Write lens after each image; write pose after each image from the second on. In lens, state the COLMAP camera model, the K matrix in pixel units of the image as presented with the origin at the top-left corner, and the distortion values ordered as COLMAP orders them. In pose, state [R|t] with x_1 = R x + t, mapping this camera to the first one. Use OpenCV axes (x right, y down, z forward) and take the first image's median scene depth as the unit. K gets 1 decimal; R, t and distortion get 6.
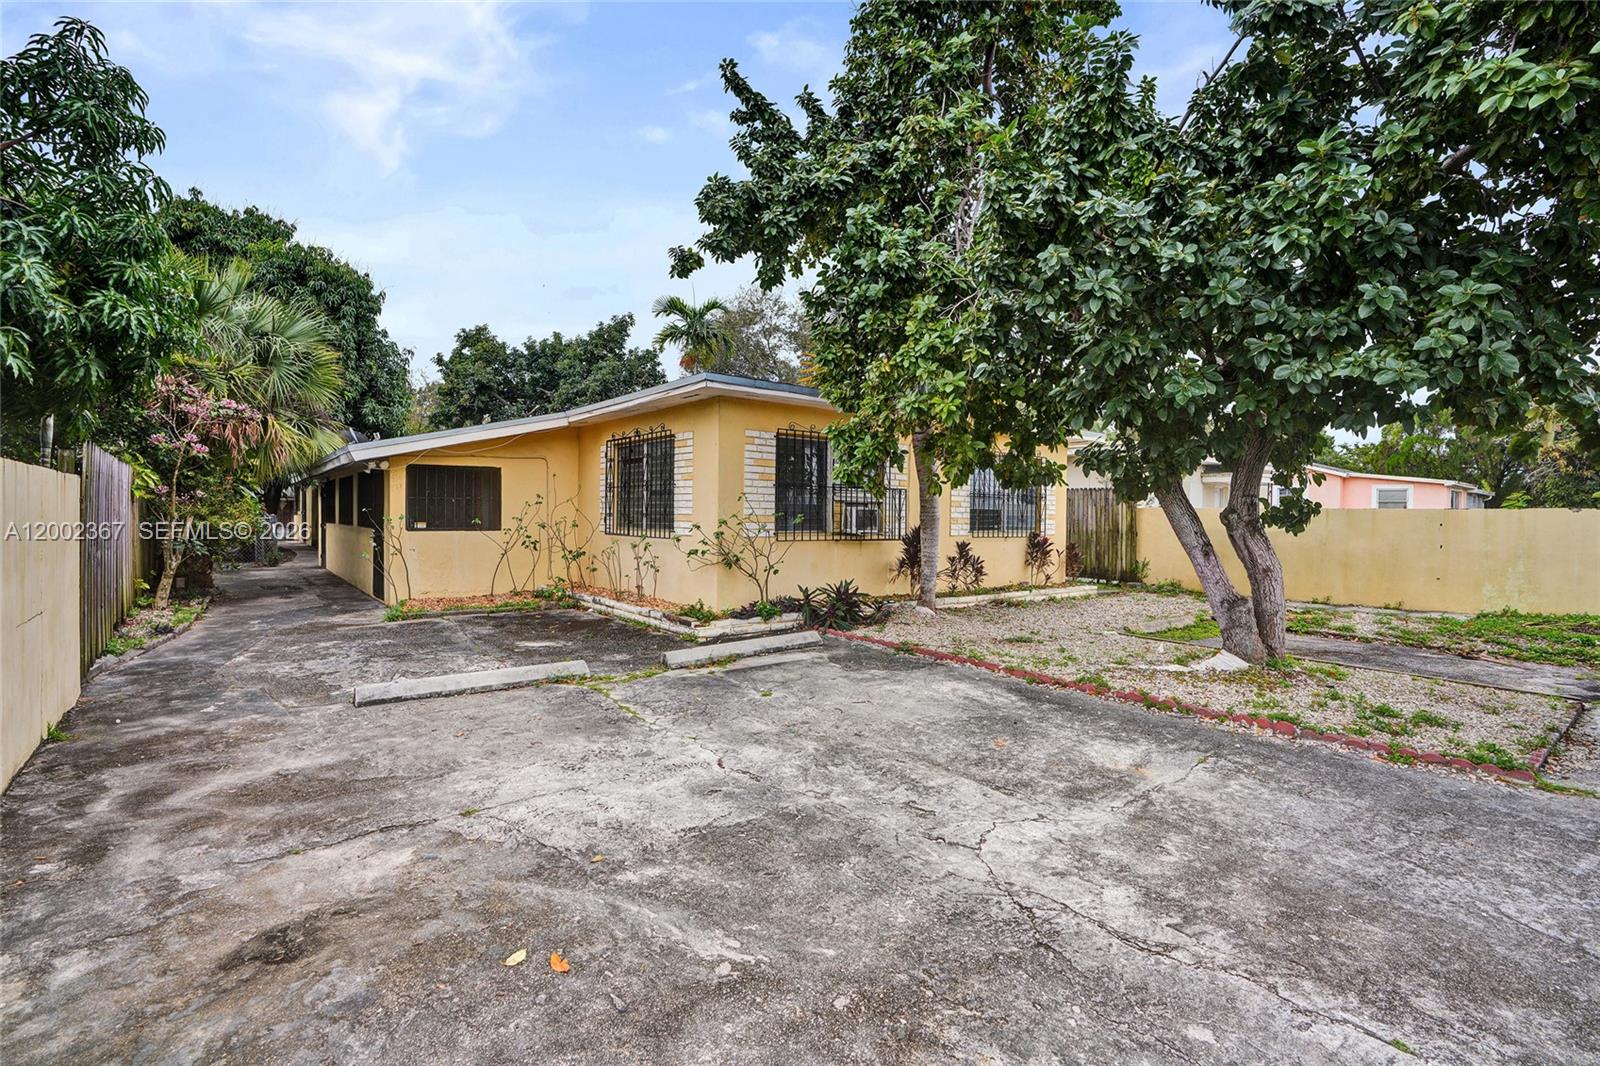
lens RADIAL K [[757.1, 0, 808.9], [0, 757.1, 521.1], [0, 0, 1]] dist [-0.031921, 0.015520]
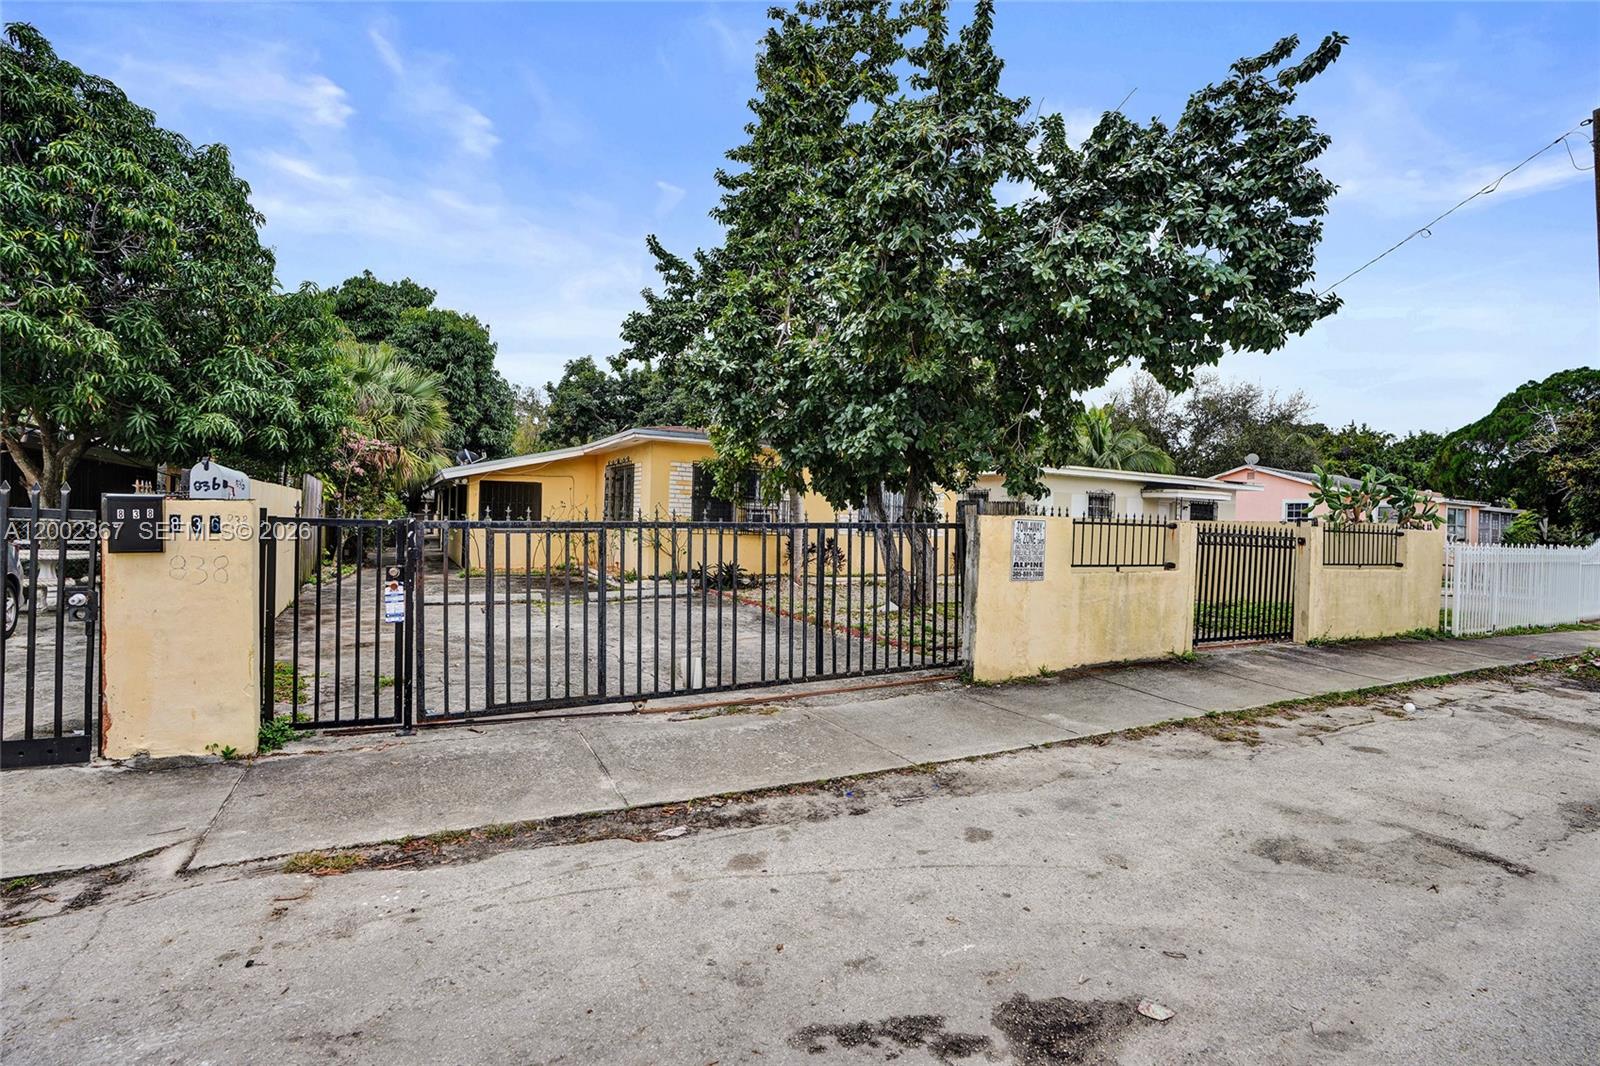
lens RADIAL K [[757.1, 0, 799.7], [0, 757.1, 524.4], [0, 0, 1]] dist [-0.031921, 0.015520]
pose [[0.986062, 0.017908, -0.165413, 0.400767], [-0.019078, 0.999803, -0.005483, 0.011348], [0.165282, 0.008562, 0.986209, -0.450112]]
